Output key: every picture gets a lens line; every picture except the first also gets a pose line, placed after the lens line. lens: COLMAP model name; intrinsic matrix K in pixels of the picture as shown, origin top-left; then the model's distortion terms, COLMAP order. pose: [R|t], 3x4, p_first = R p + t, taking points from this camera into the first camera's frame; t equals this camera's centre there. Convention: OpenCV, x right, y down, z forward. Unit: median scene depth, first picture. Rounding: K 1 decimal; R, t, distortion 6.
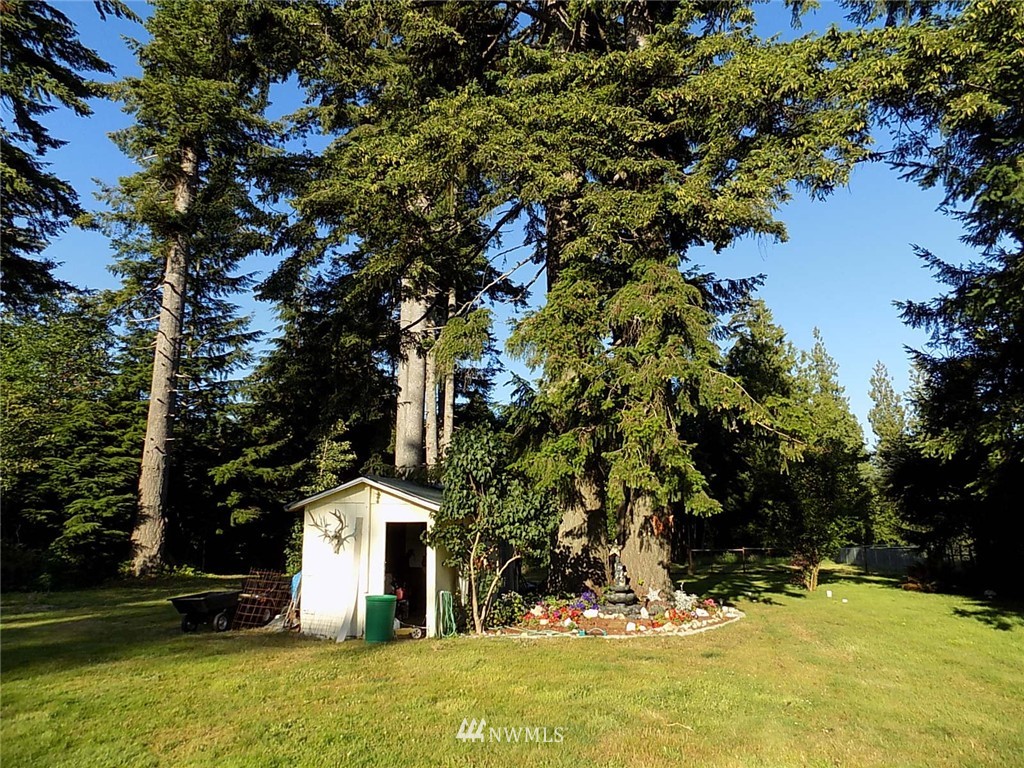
lens RADIAL K [[686.1, 0, 512.0], [0, 686.1, 384.0], [0, 0, 1]] dist [-0.088464, 0.083516]
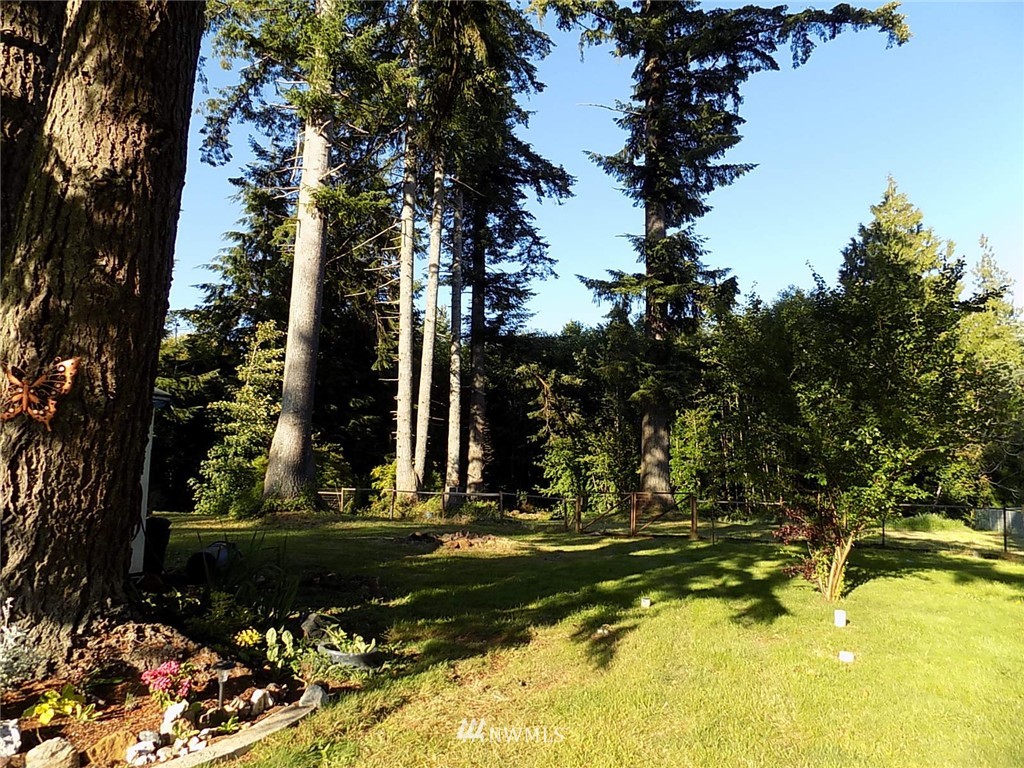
lens RADIAL K [[686.1, 0, 512.0], [0, 686.1, 384.0], [0, 0, 1]] dist [-0.088464, 0.083516]
pose [[0.979896, -0.003157, -0.199485, 0.107255], [0.018478, 0.997013, 0.074988, 0.043929], [0.198652, -0.077167, 0.977027, 0.175258]]
